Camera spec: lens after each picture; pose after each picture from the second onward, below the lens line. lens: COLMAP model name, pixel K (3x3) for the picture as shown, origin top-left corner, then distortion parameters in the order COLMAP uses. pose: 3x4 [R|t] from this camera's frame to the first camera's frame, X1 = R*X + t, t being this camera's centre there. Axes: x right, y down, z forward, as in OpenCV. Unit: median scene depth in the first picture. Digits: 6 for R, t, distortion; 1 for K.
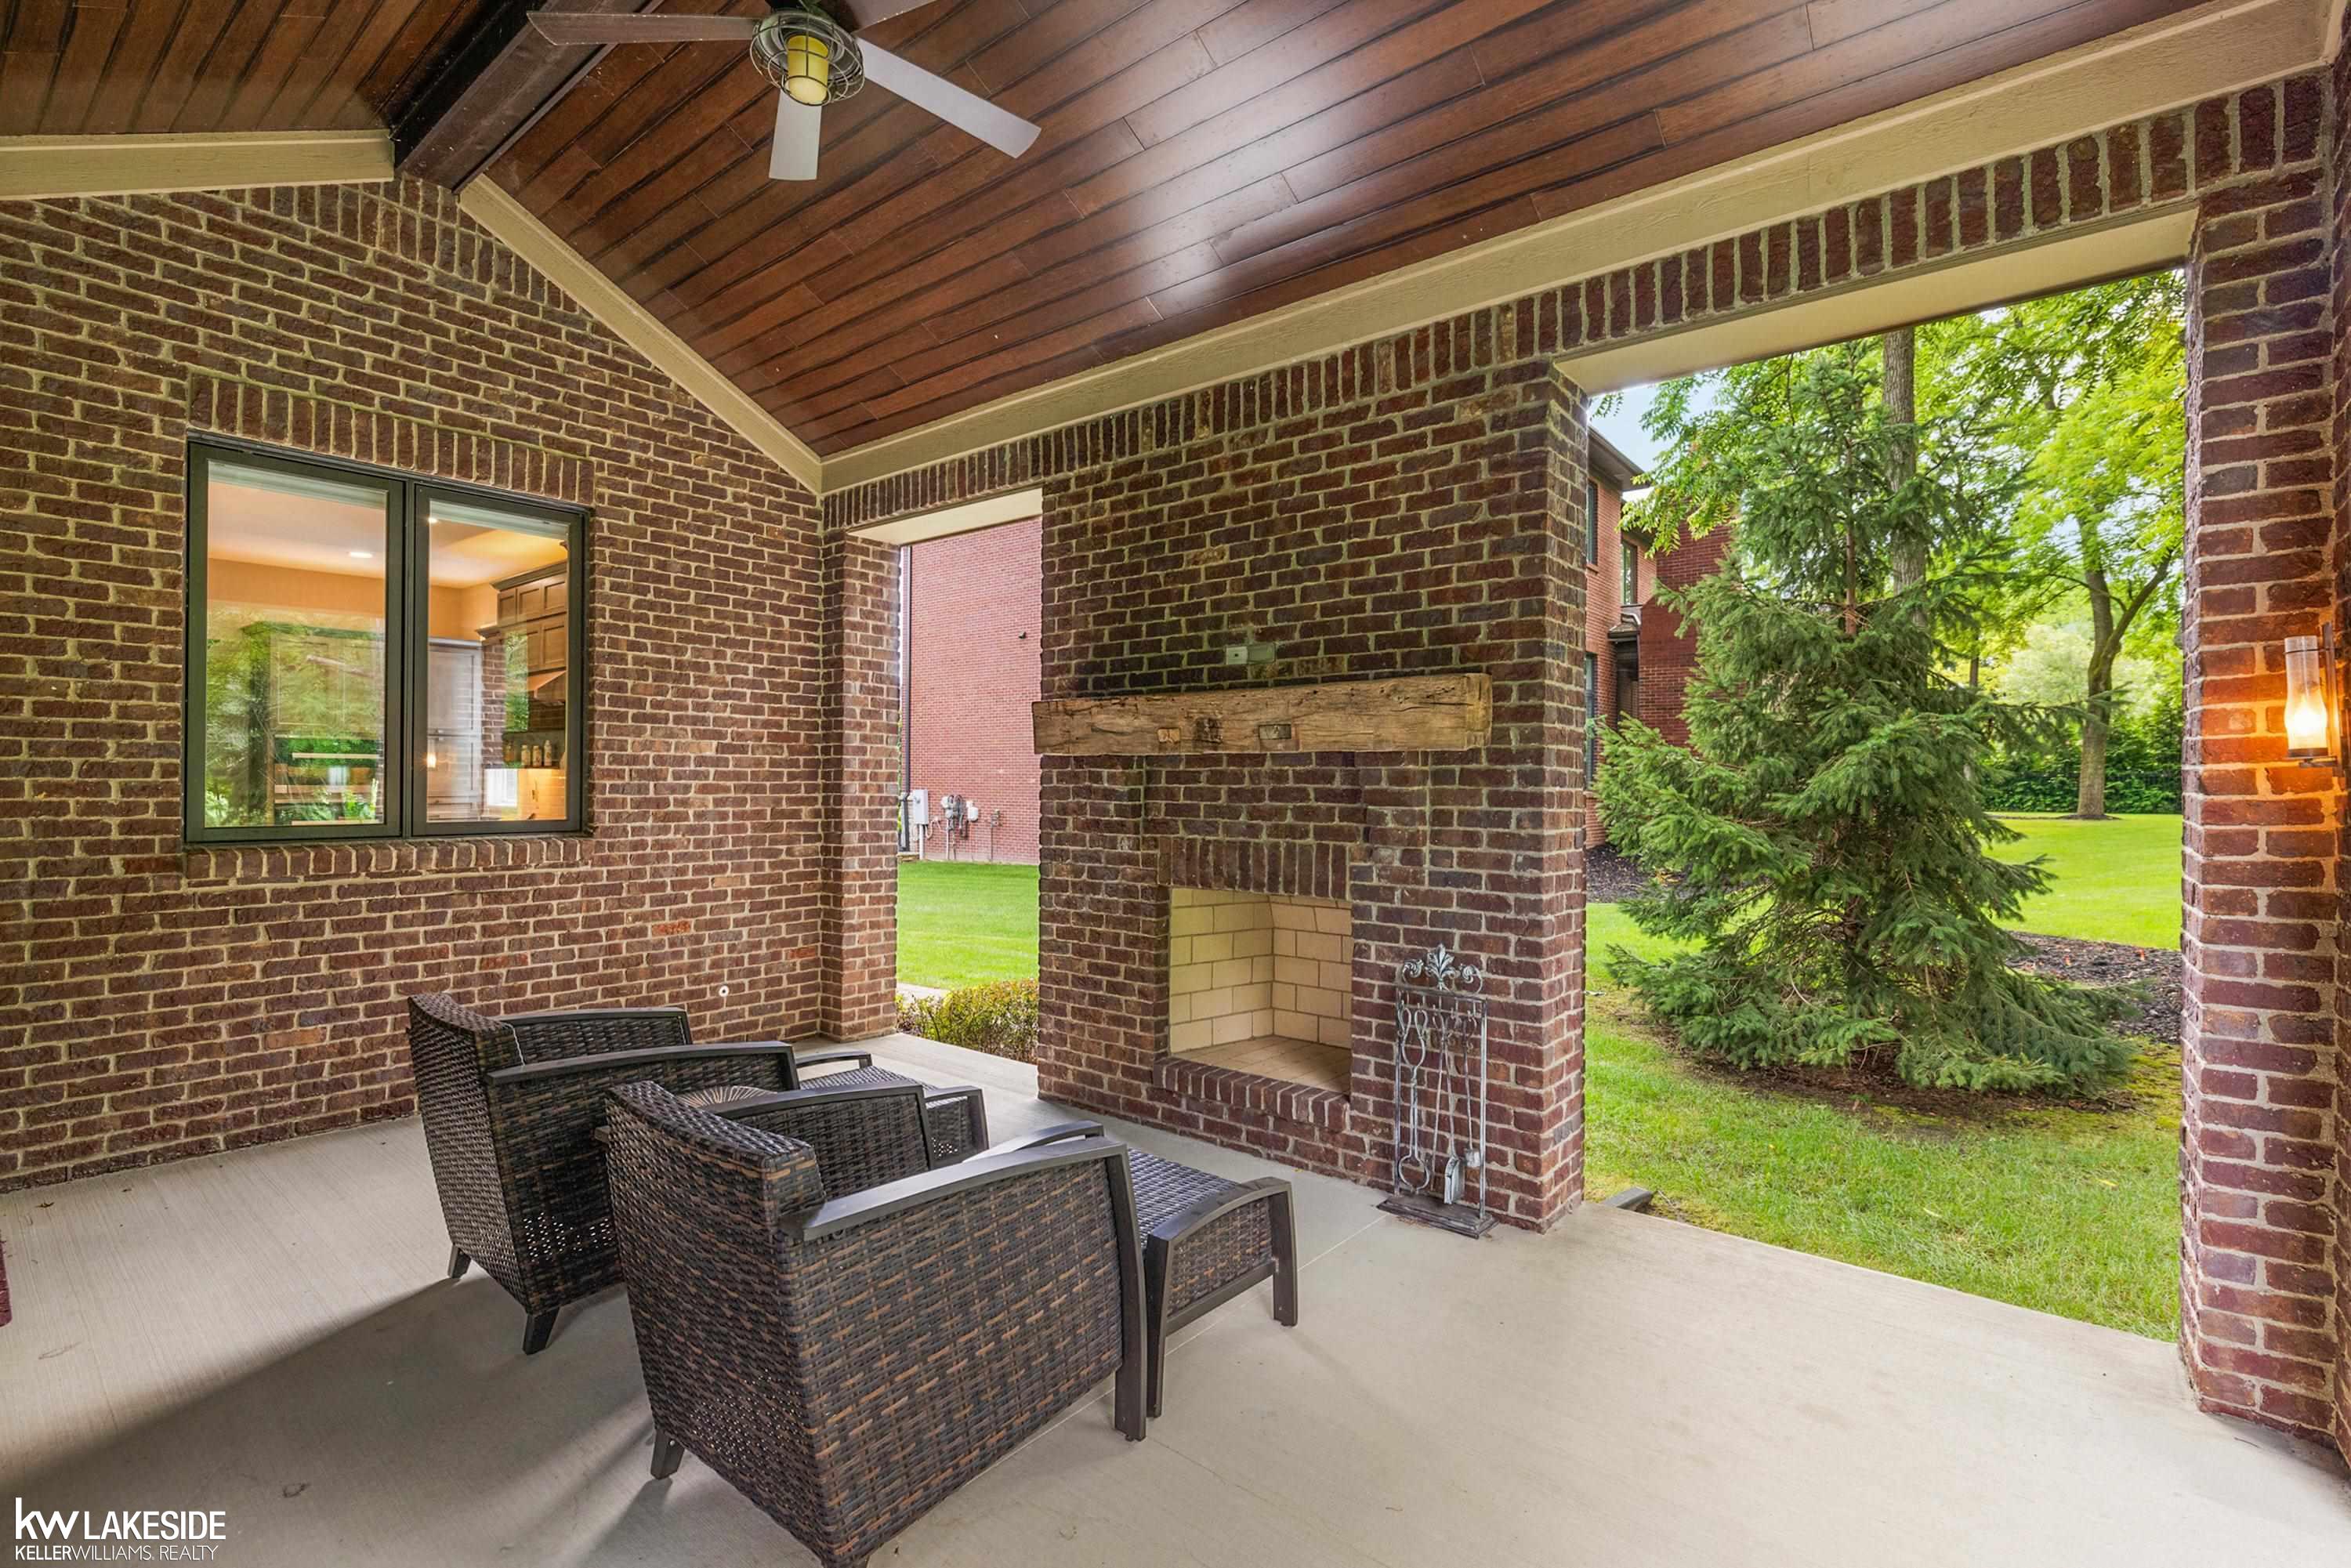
lens RADIAL K [[1068.0, 0, 1176.9], [0, 1068.0, 776.1], [0, 0, 1]] dist [-0.000289, -0.000154]
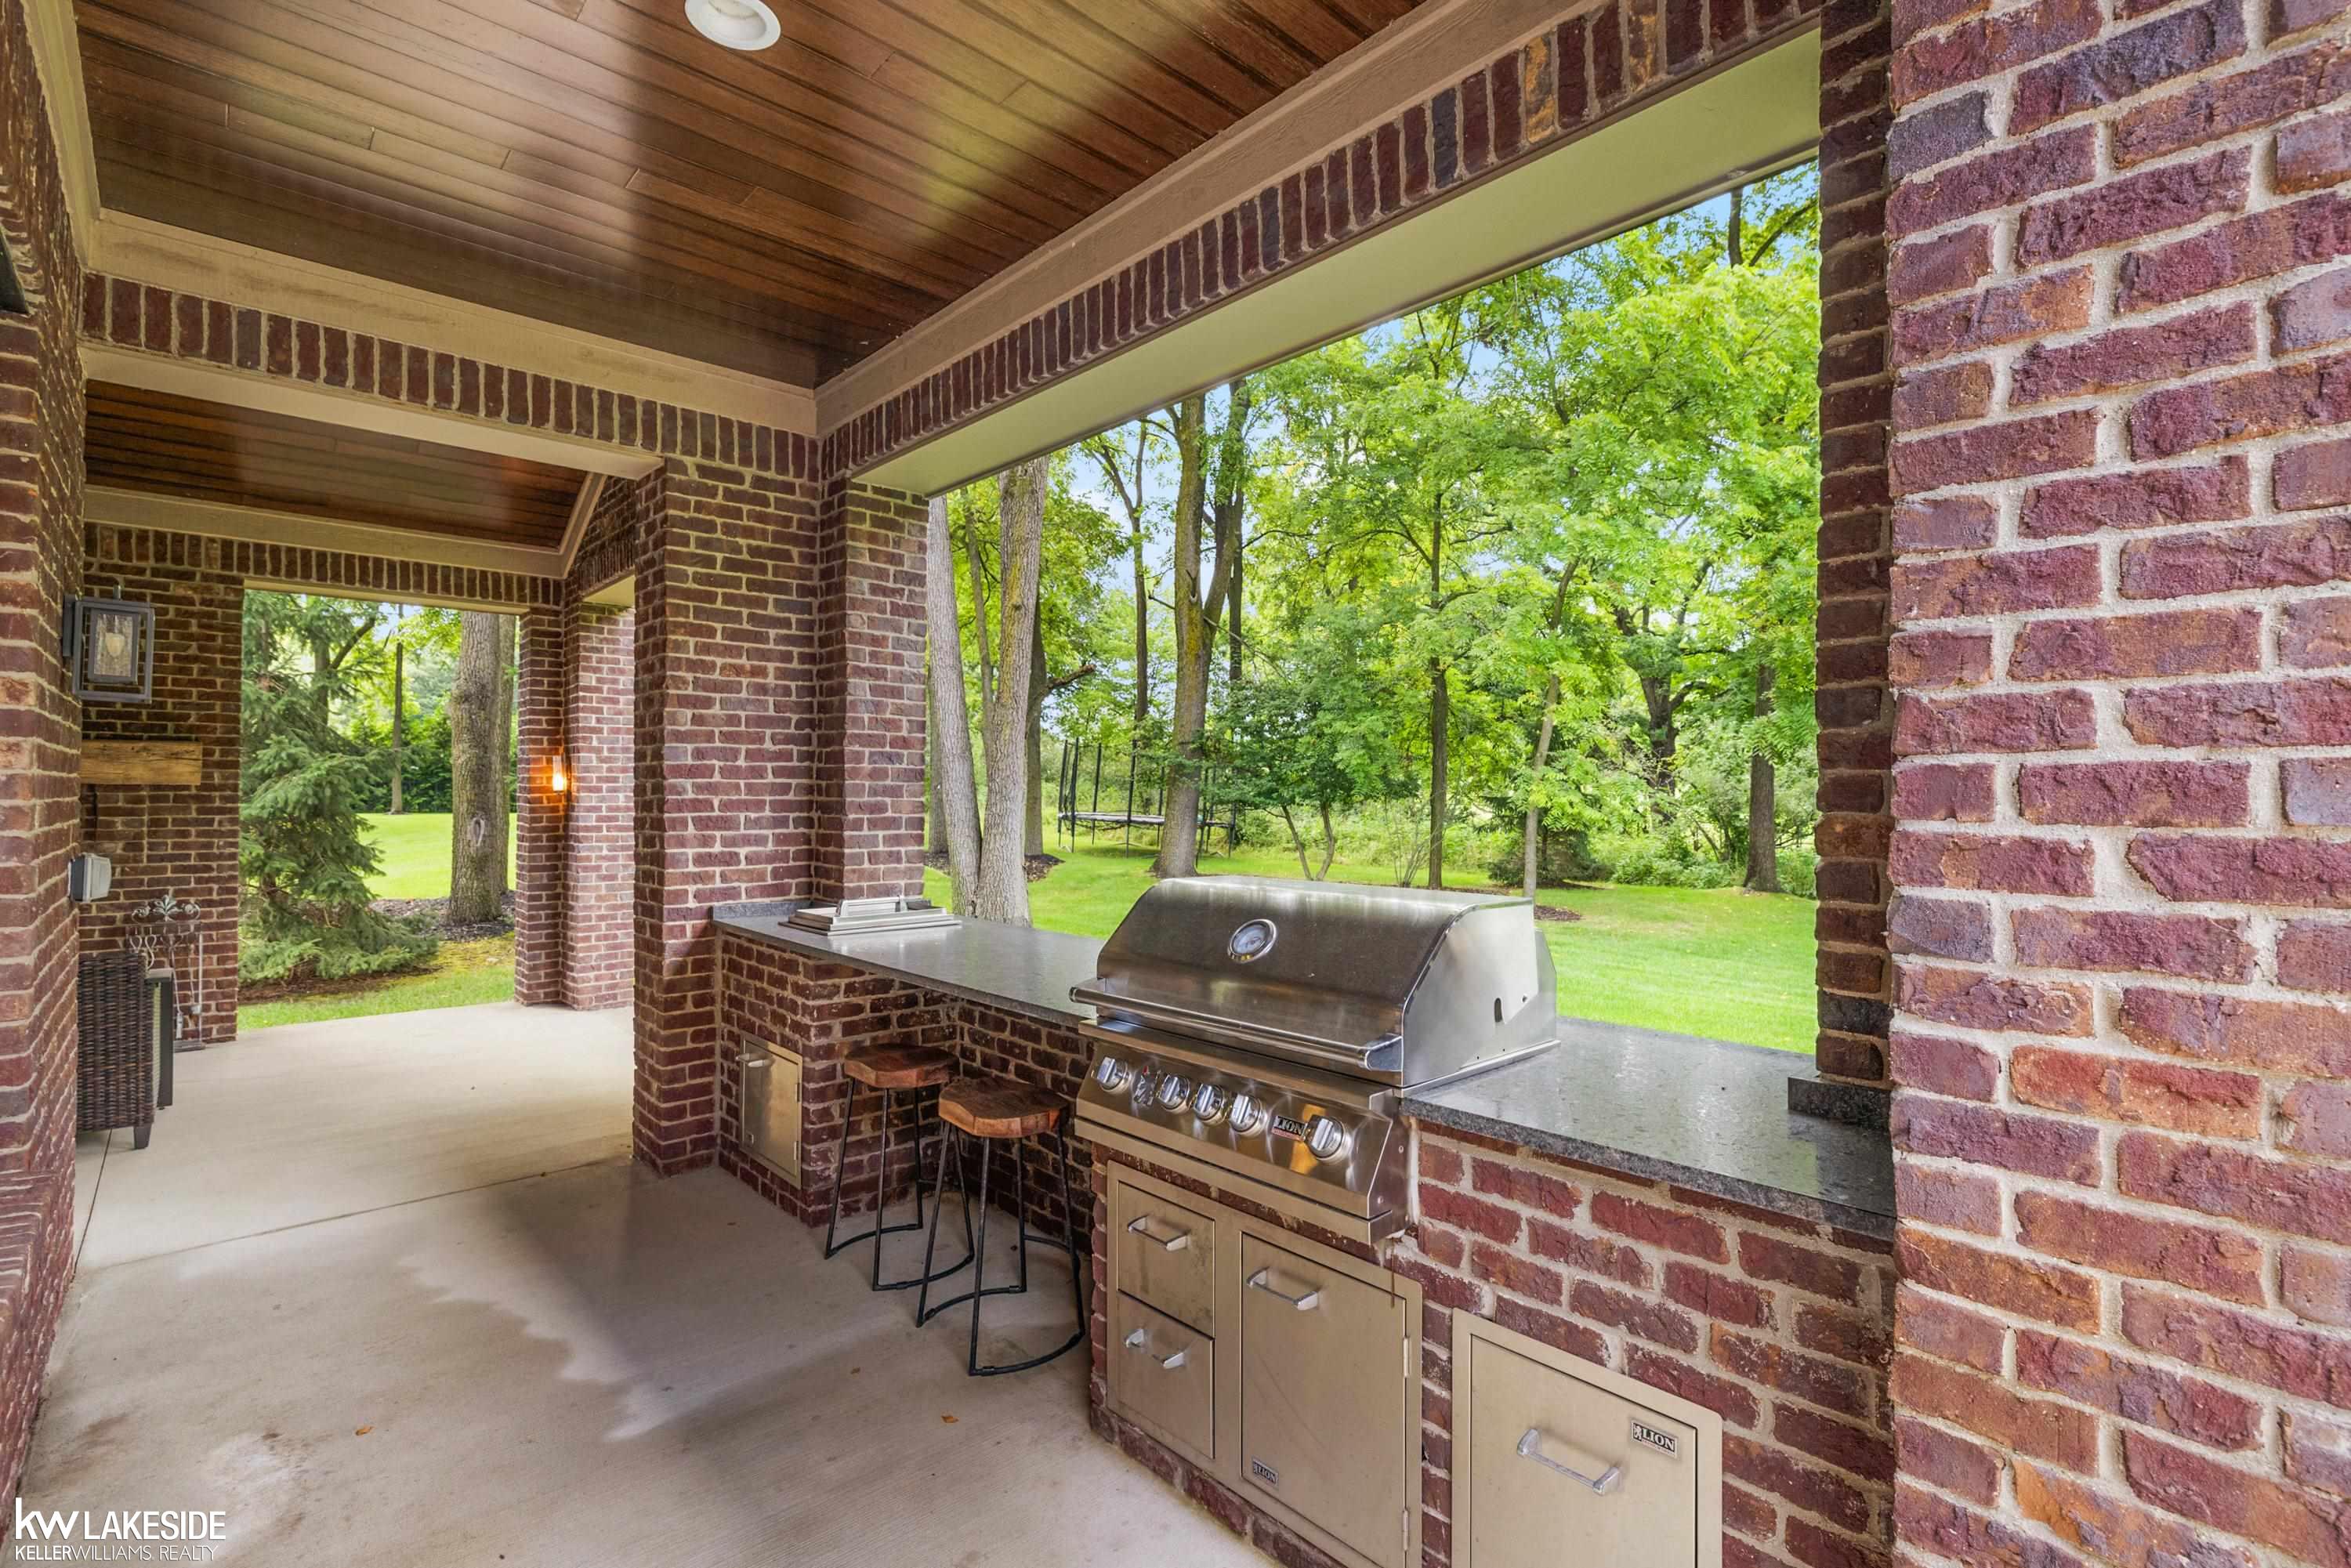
lens RADIAL K [[1067.1, 0, 1175.5], [0, 1067.1, 784.0], [0, 0, 1]] dist [0.000603, 0.000641]
pose [[0.149969, 0.004263, 0.988682, -1.073876], [-0.009670, 0.999949, -0.002845, -0.030244], [-0.988643, -0.009134, 0.150002, -0.774085]]
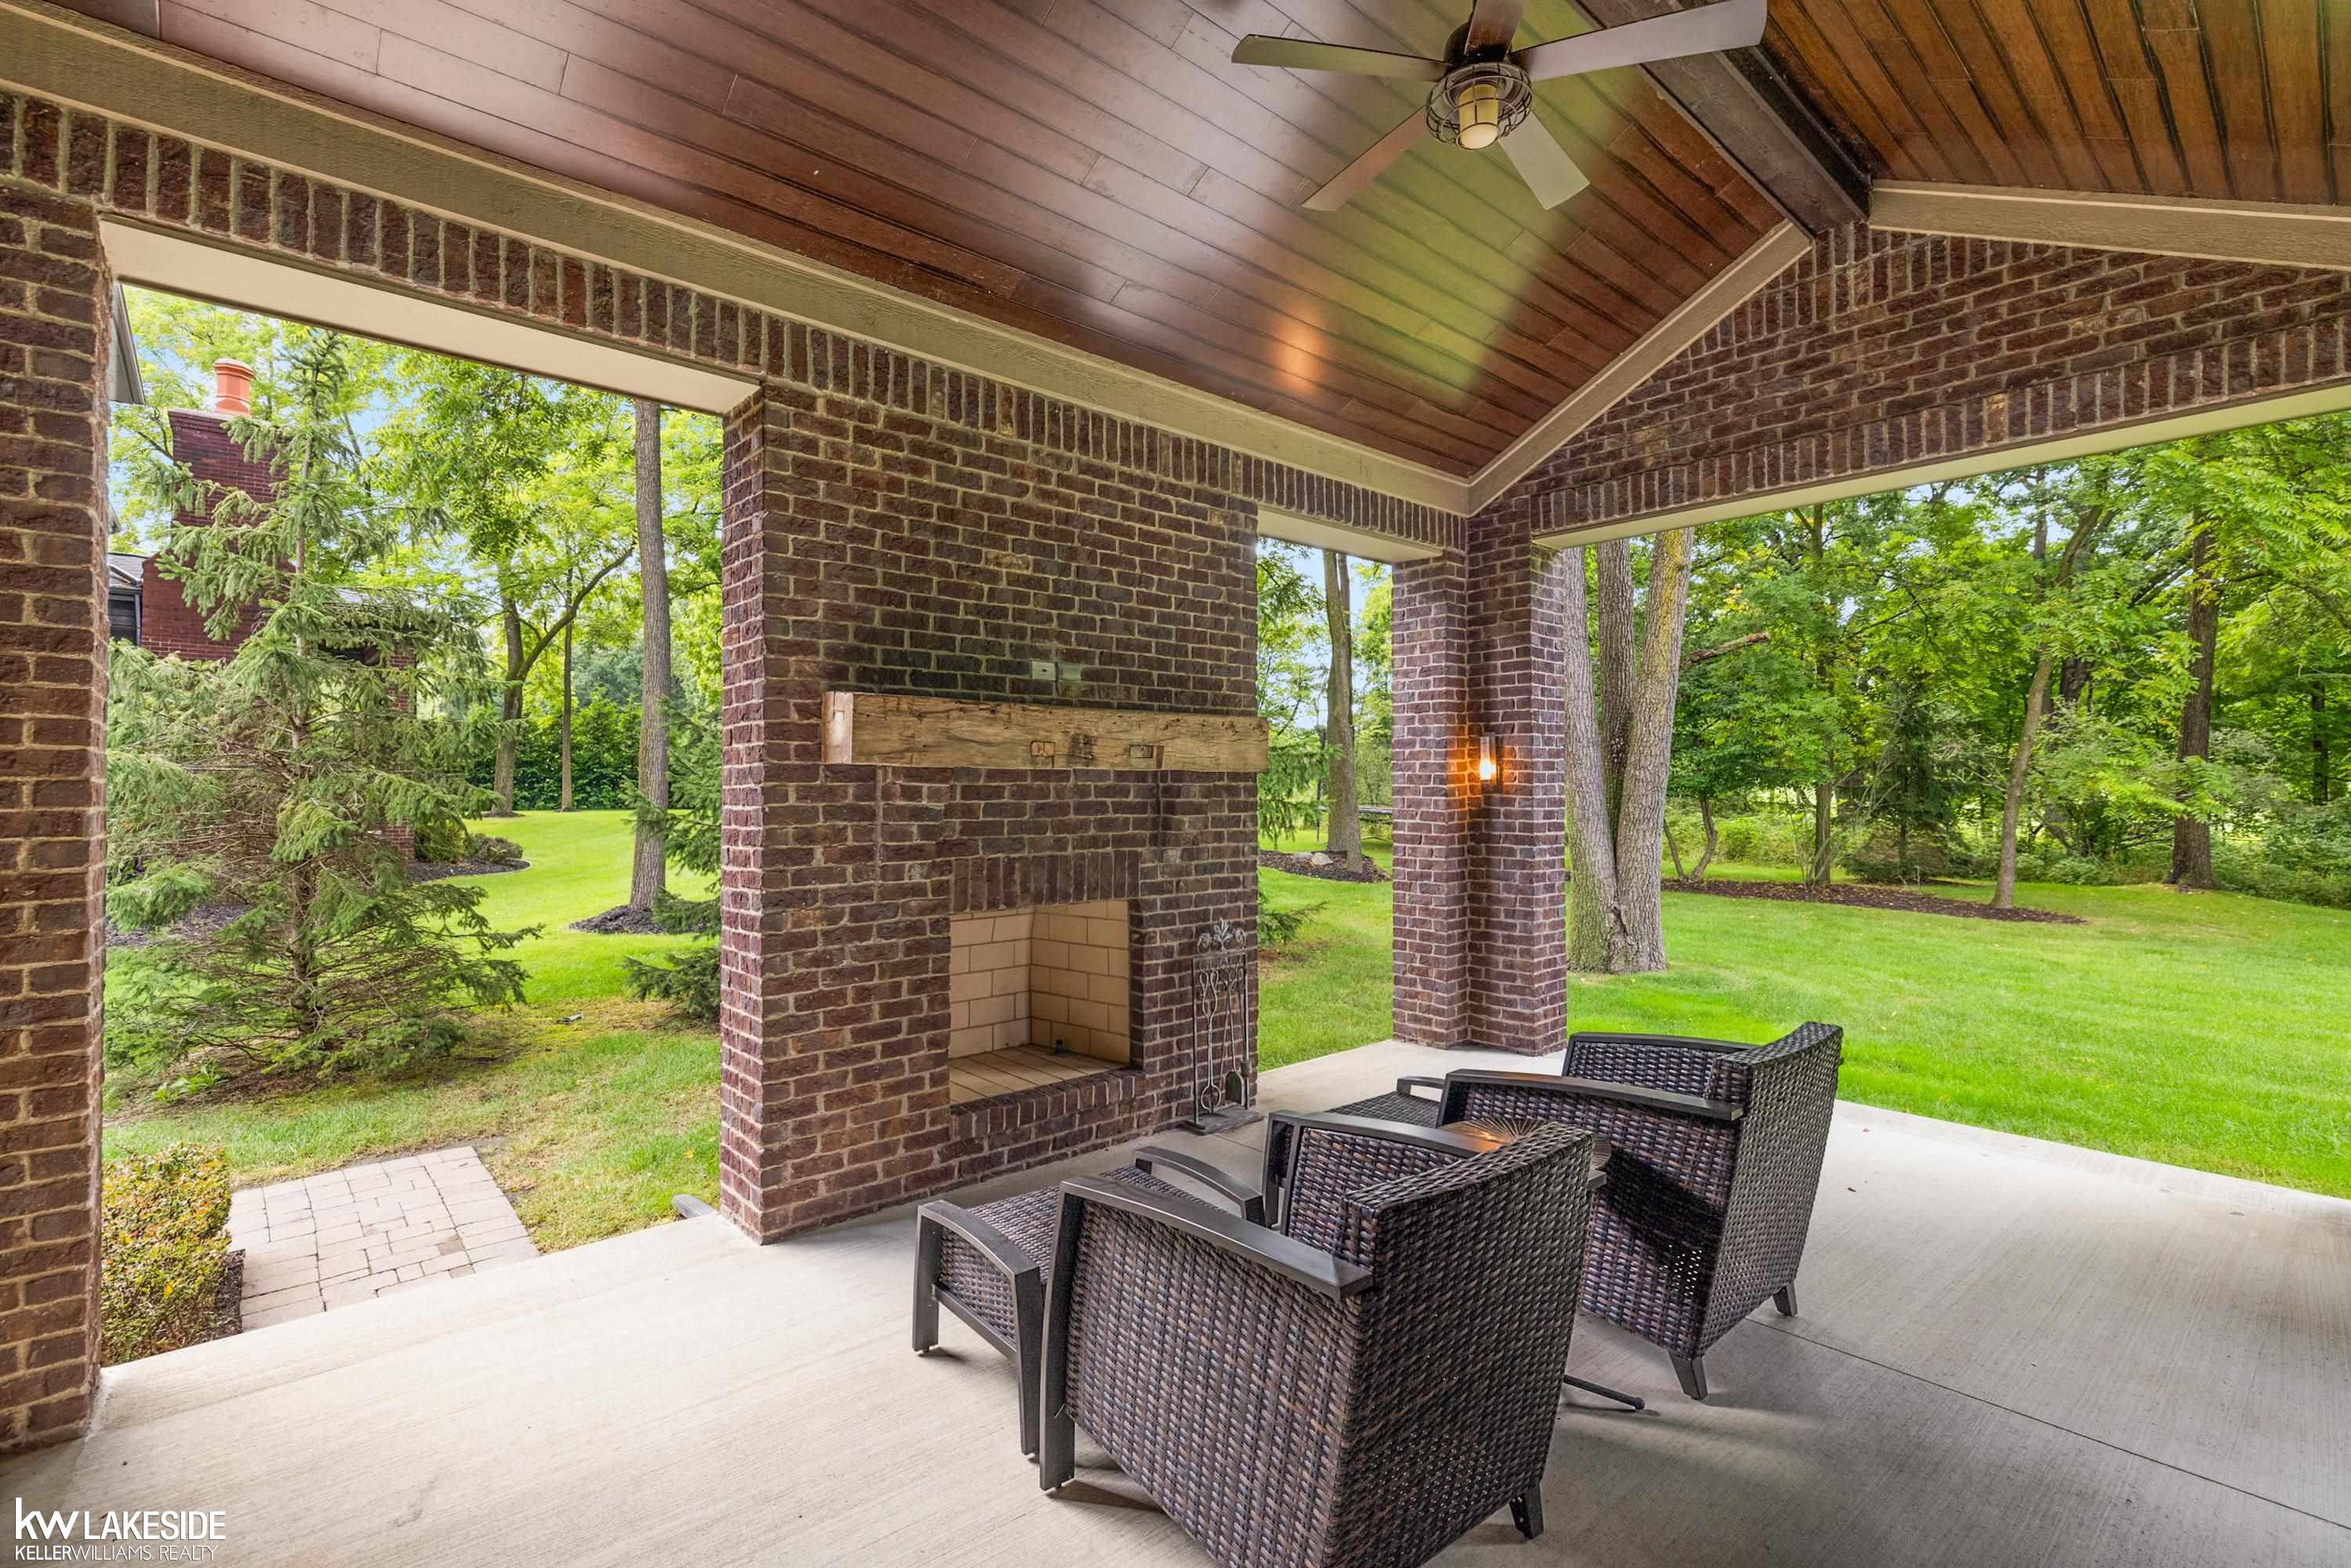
lens RADIAL K [[1067.1, 0, 1175.5], [0, 1067.1, 784.0], [0, 0, 1]] dist [0.000603, 0.000641]
pose [[0.169931, -0.000759, 0.985456, -0.937158], [-0.002688, 0.999996, 0.001234, -0.008461], [-0.985452, -0.002858, 0.169928, 0.728899]]
